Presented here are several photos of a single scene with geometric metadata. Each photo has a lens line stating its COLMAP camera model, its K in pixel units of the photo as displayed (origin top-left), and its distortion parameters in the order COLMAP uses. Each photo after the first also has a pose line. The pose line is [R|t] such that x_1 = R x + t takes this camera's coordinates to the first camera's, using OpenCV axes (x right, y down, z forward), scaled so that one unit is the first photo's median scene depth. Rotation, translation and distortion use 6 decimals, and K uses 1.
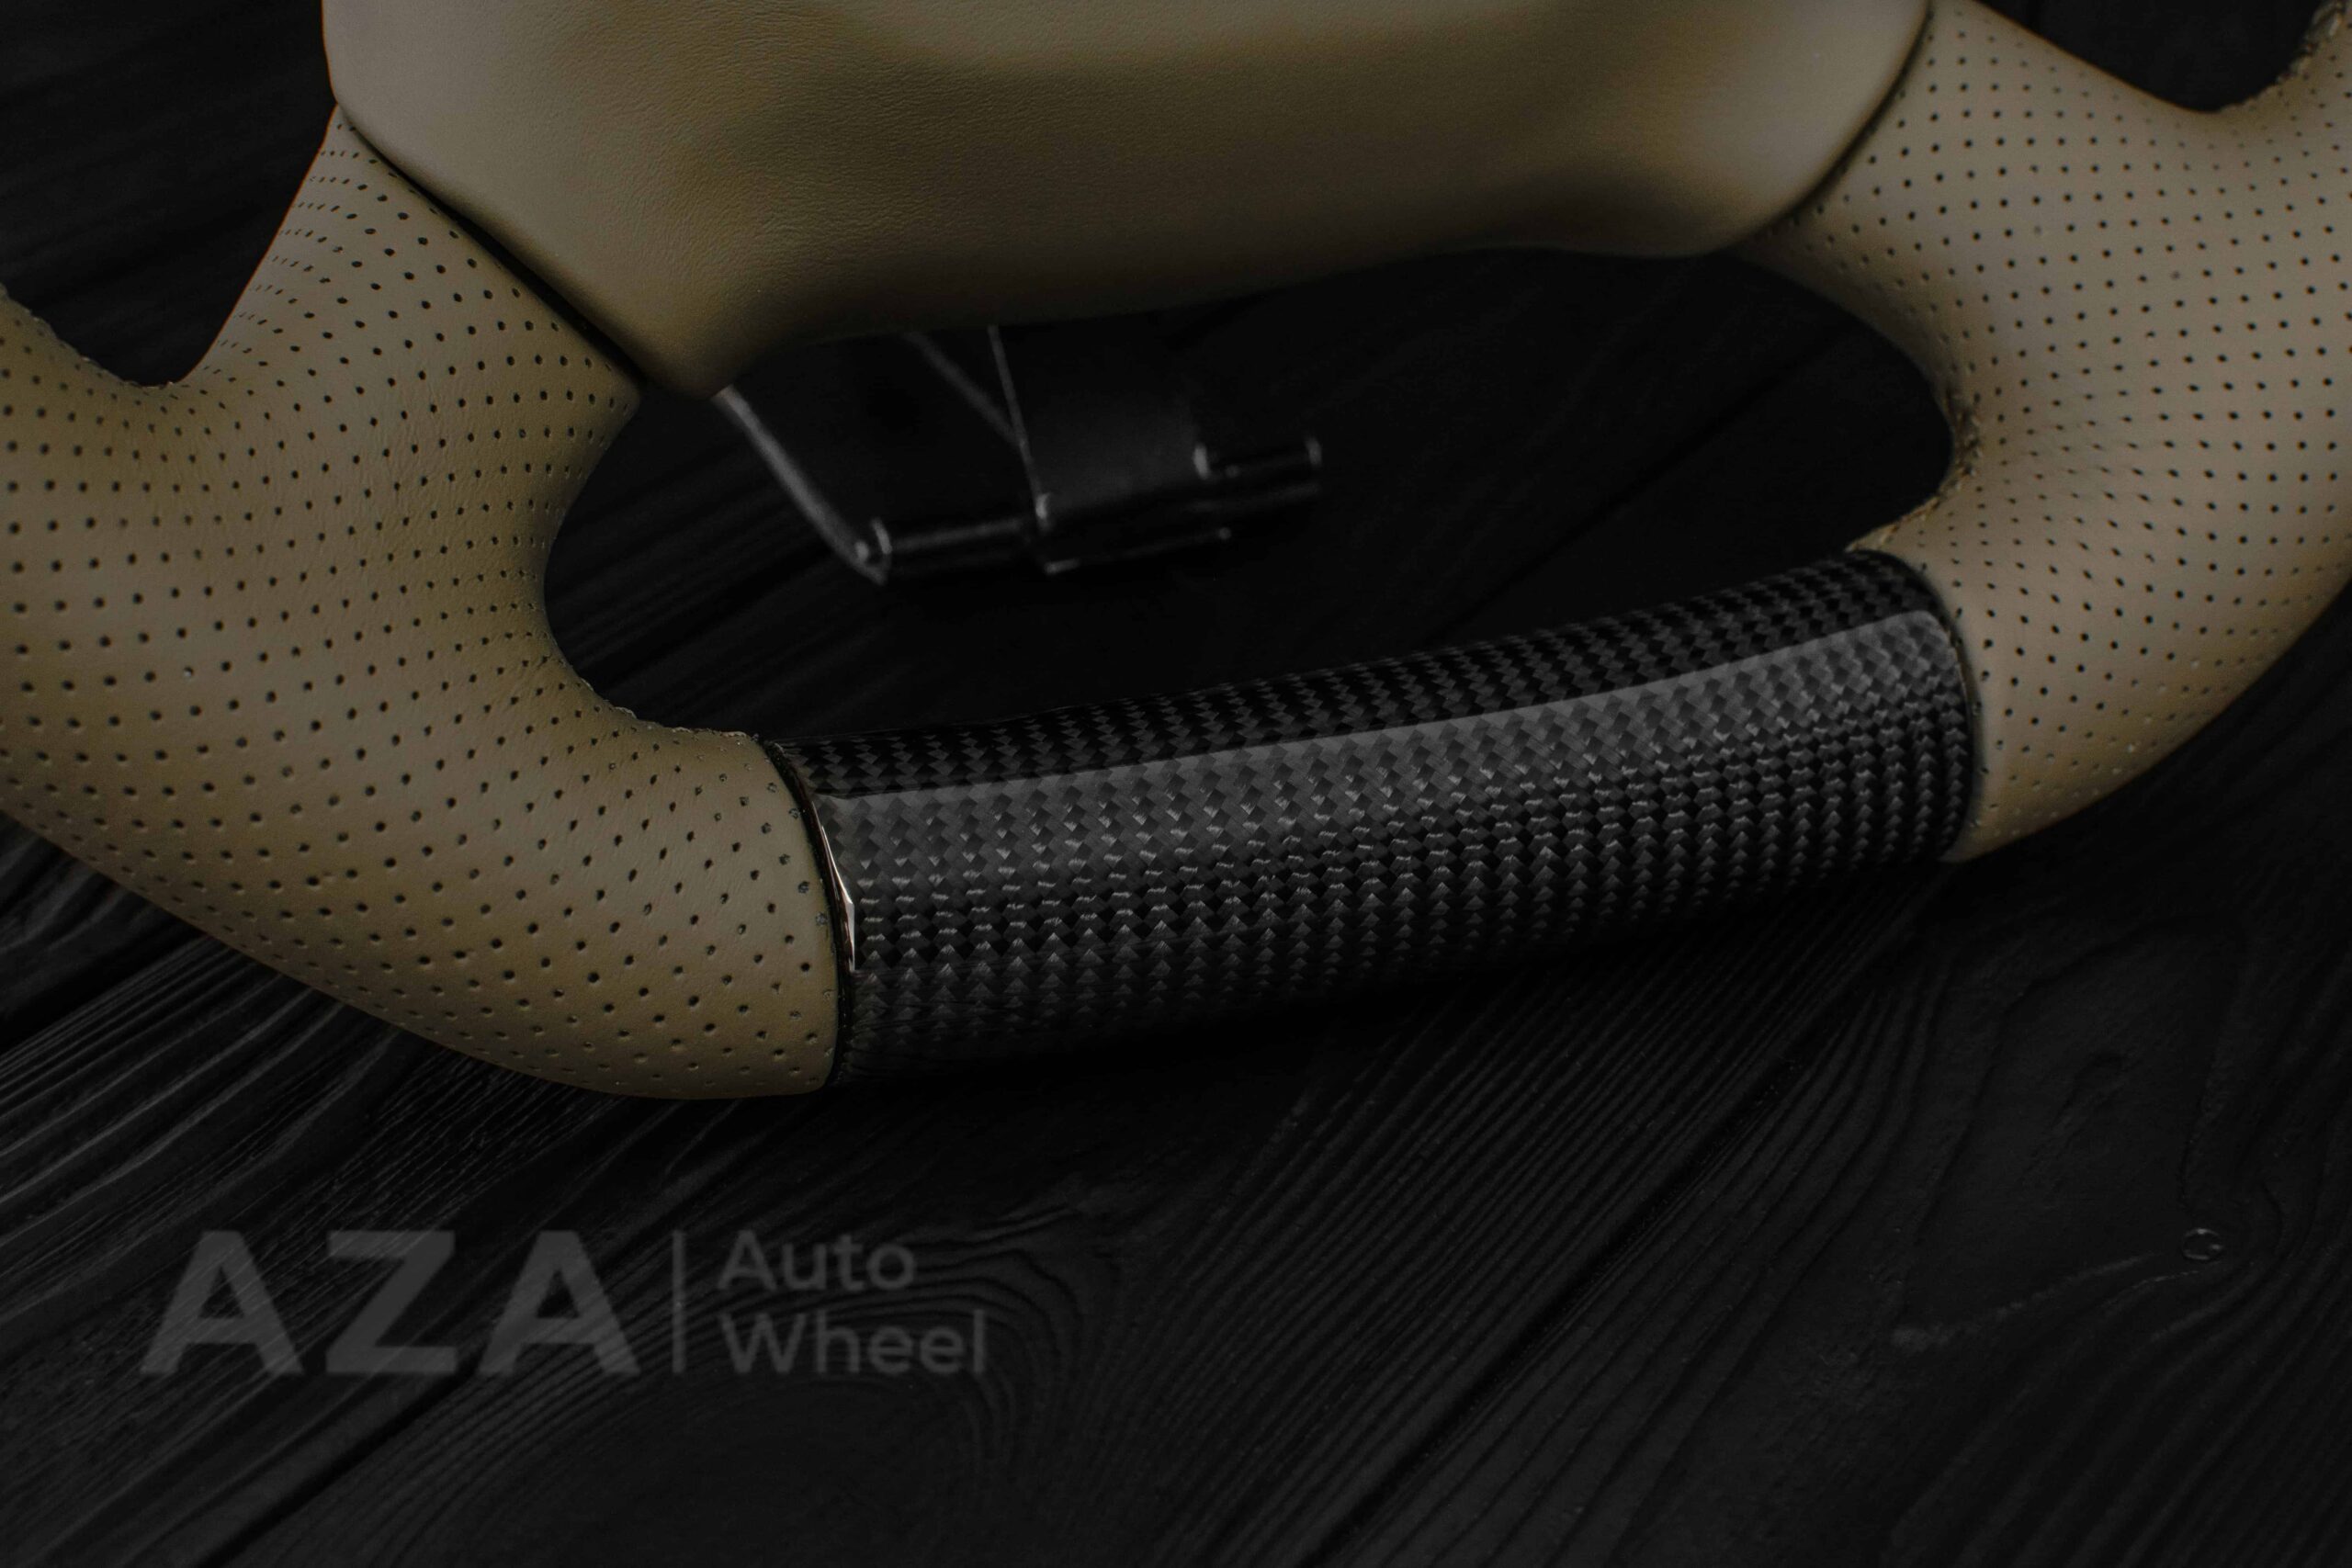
lens RADIAL K [[3662.2, 0, 1168.6], [0, 3662.2, 786.0], [0, 0, 1]] dist [-0.183239, 0.000000]
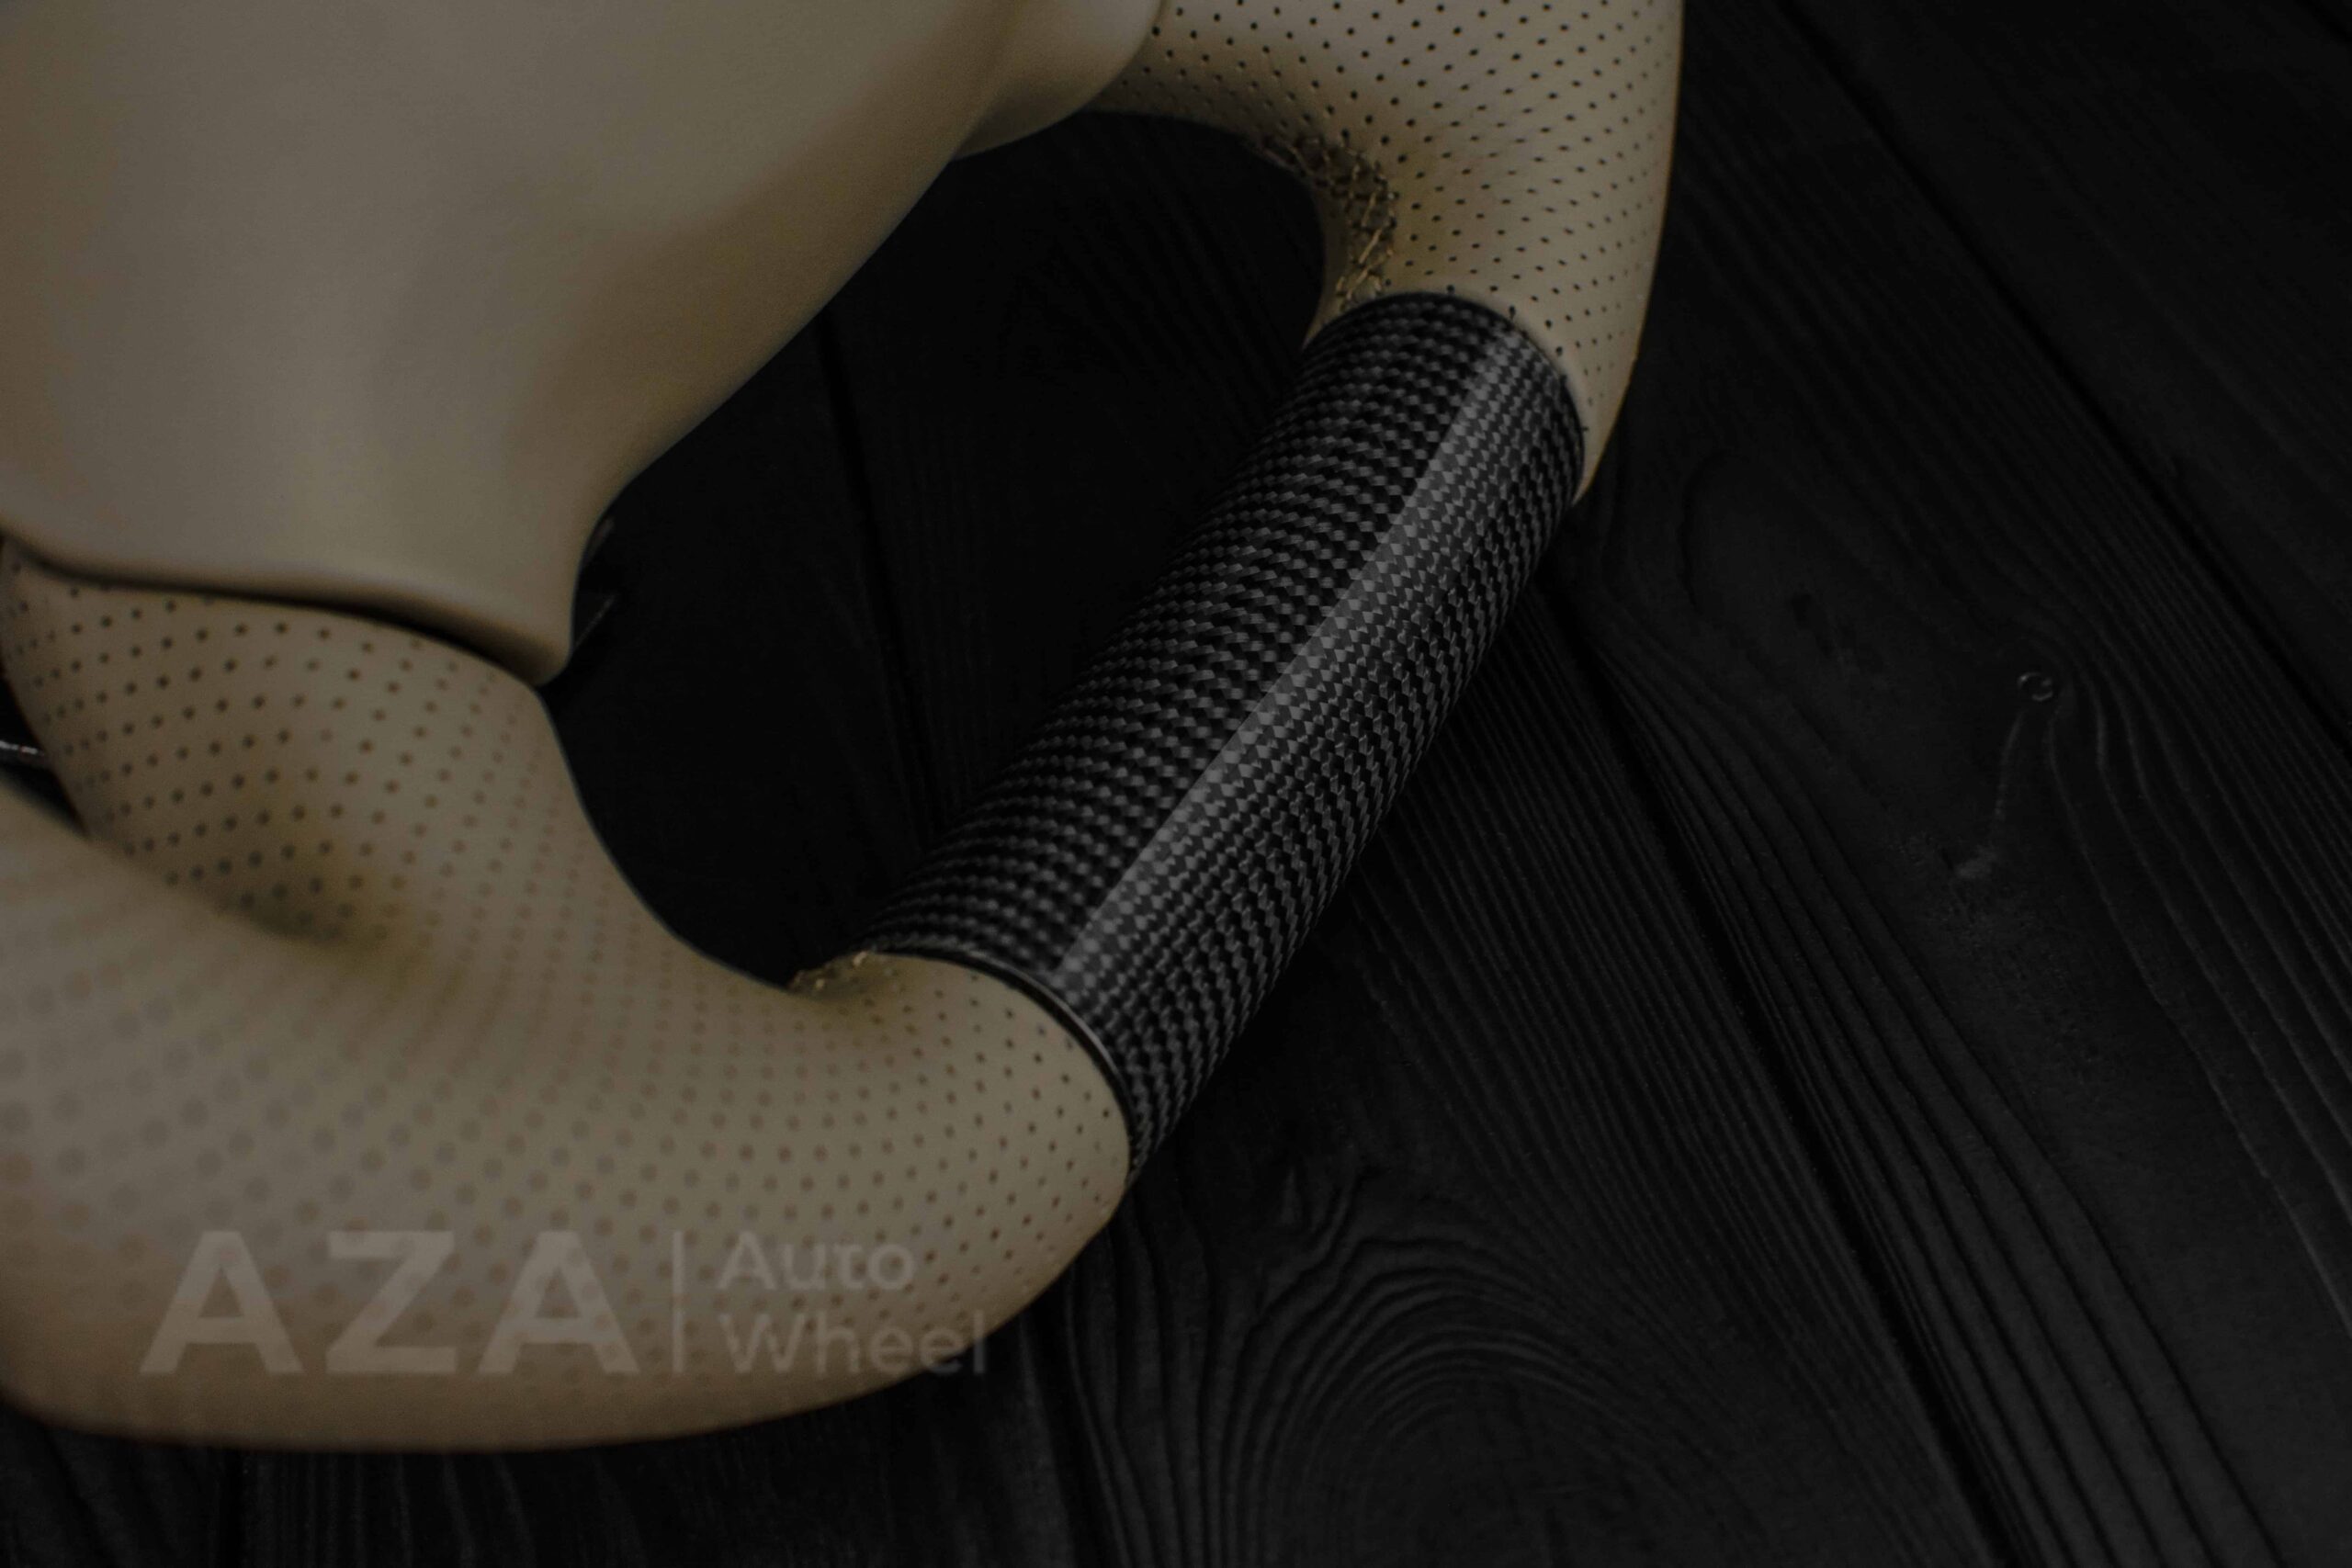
lens RADIAL K [[3662.2, 0, 1171.1], [0, 3662.2, 781.3], [0, 0, 1]] dist [-0.183239, 0.000000]
pose [[0.704135, -0.486885, 0.516853, -0.481951], [0.444531, 0.869868, 0.213825, -0.200910], [-0.553703, 0.079196, 0.828940, 0.153261]]
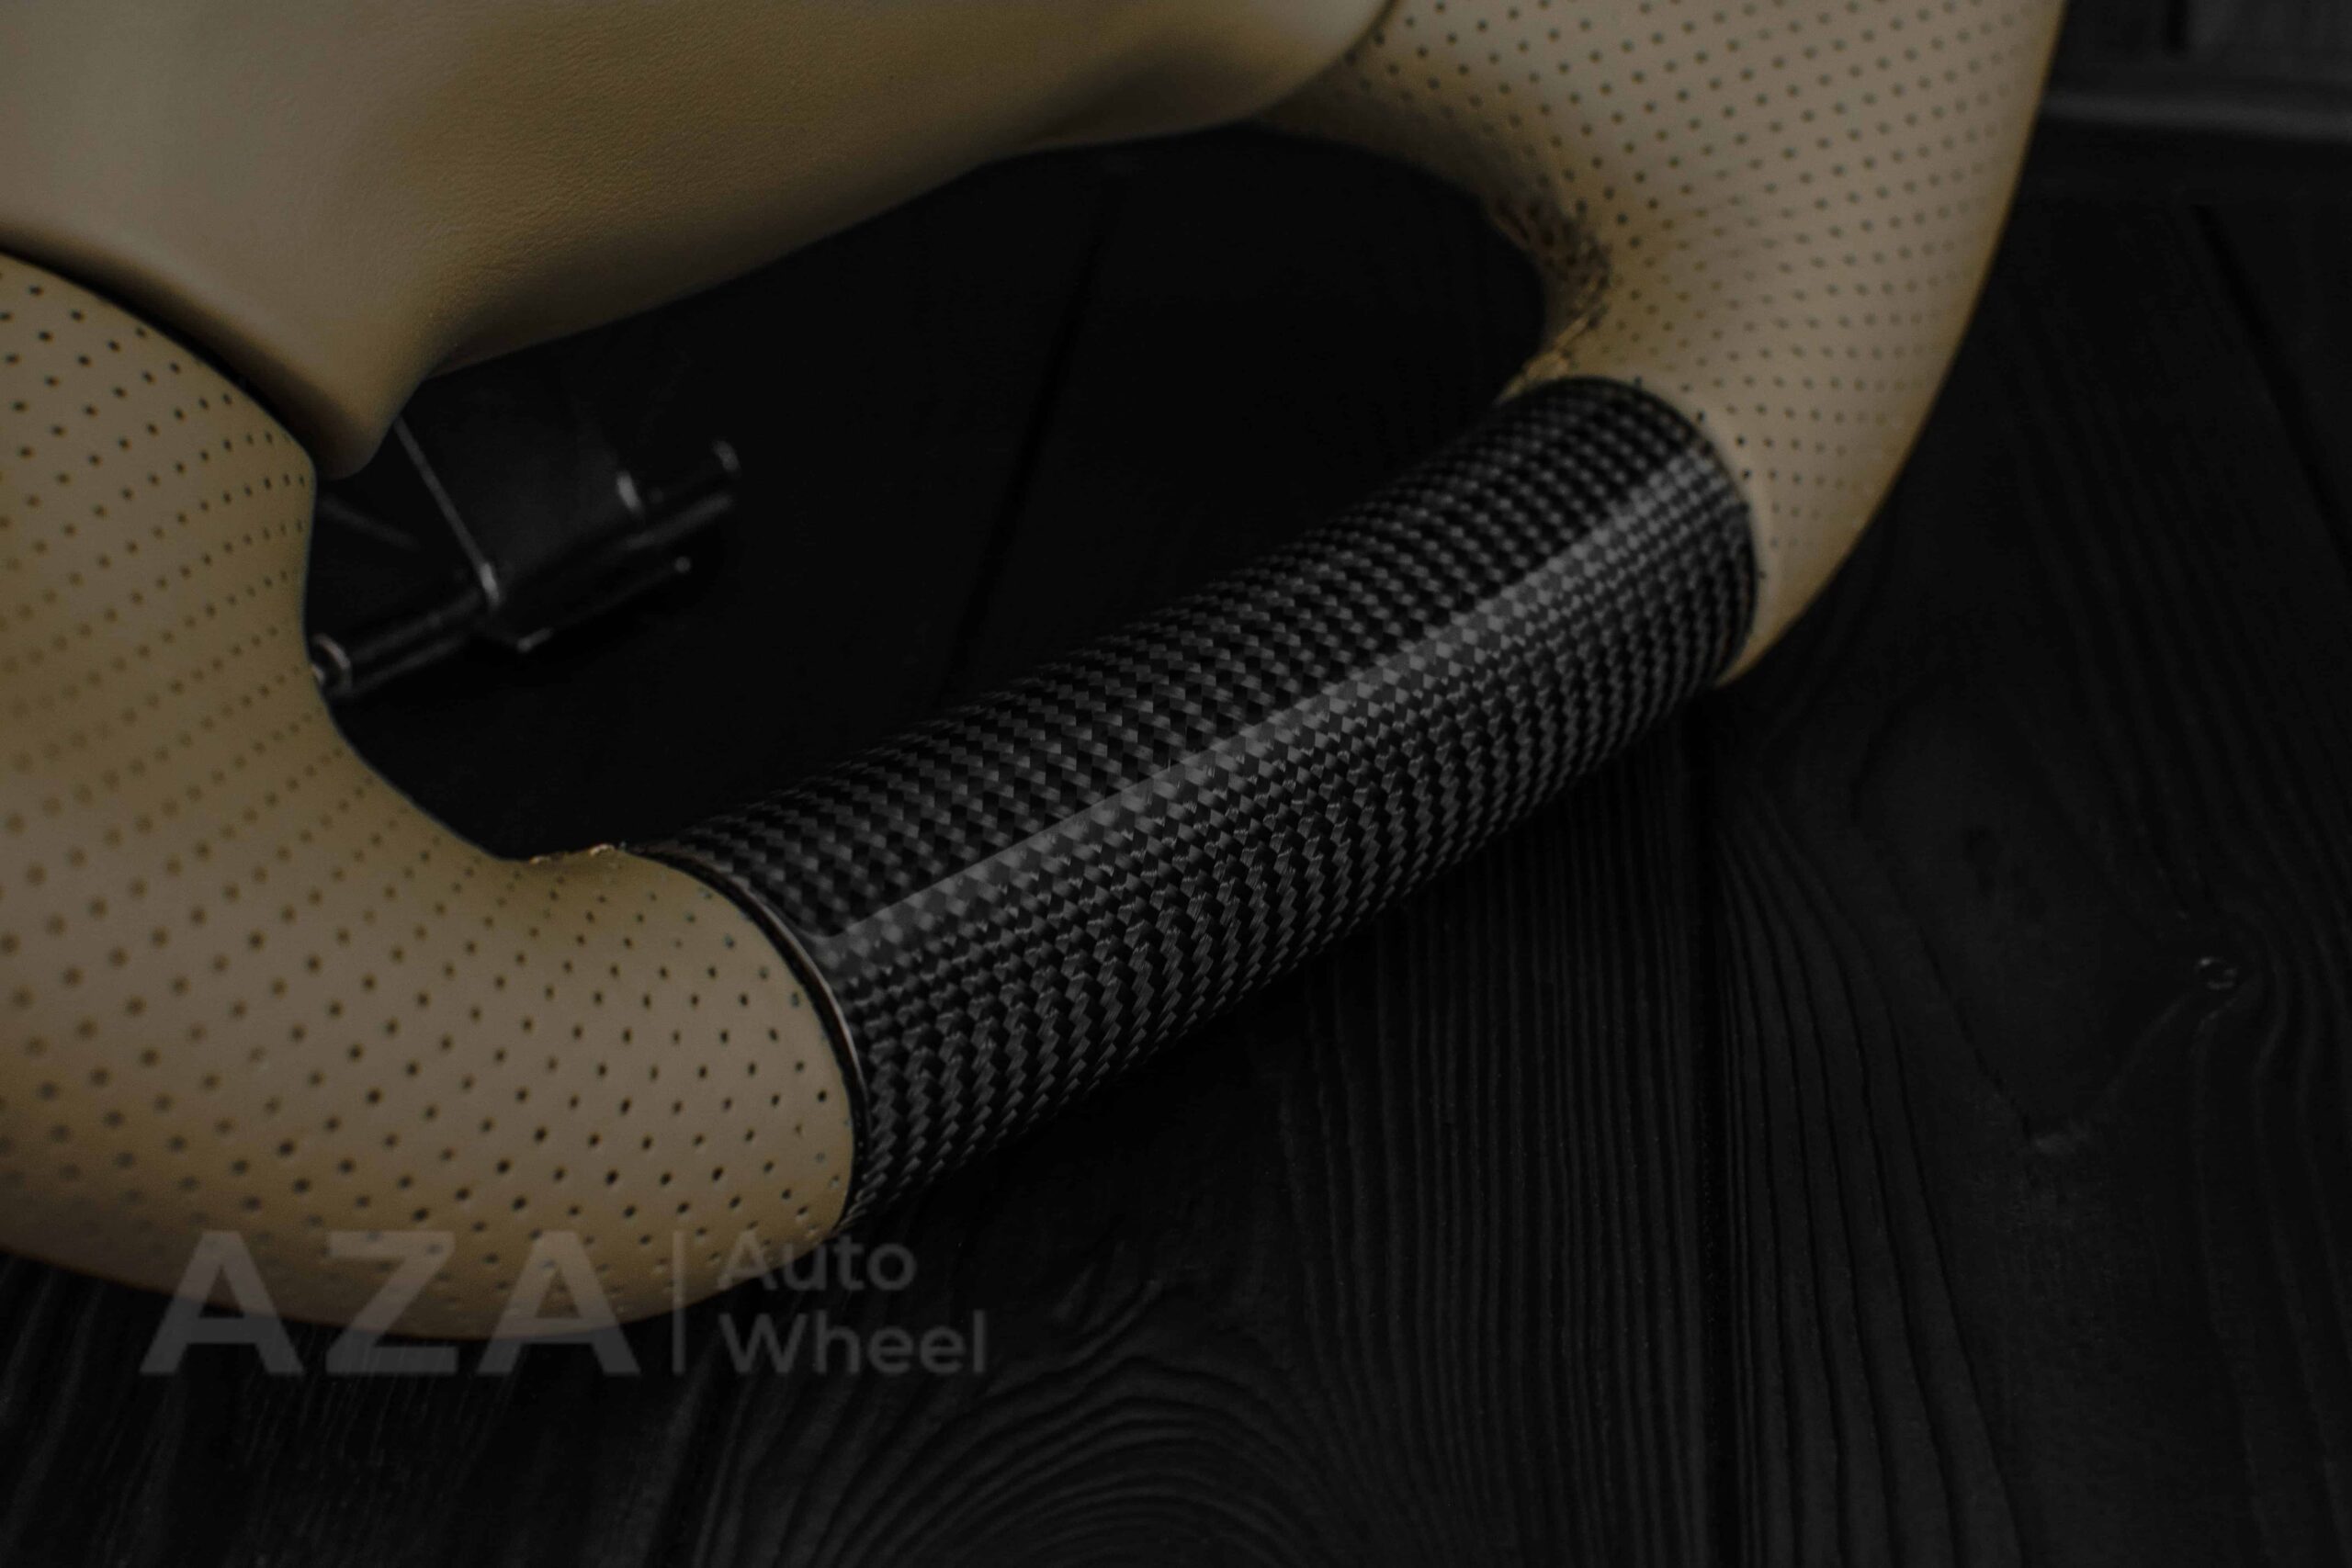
lens RADIAL K [[3662.2, 0, 1187.6], [0, 3662.2, 785.0], [0, 0, 1]] dist [-0.183239, 0.000000]
pose [[0.875849, -0.242684, 0.417126, -0.303995], [0.252912, 0.966975, 0.031541, -0.018682], [-0.411005, 0.077871, 0.908301, 0.207742]]
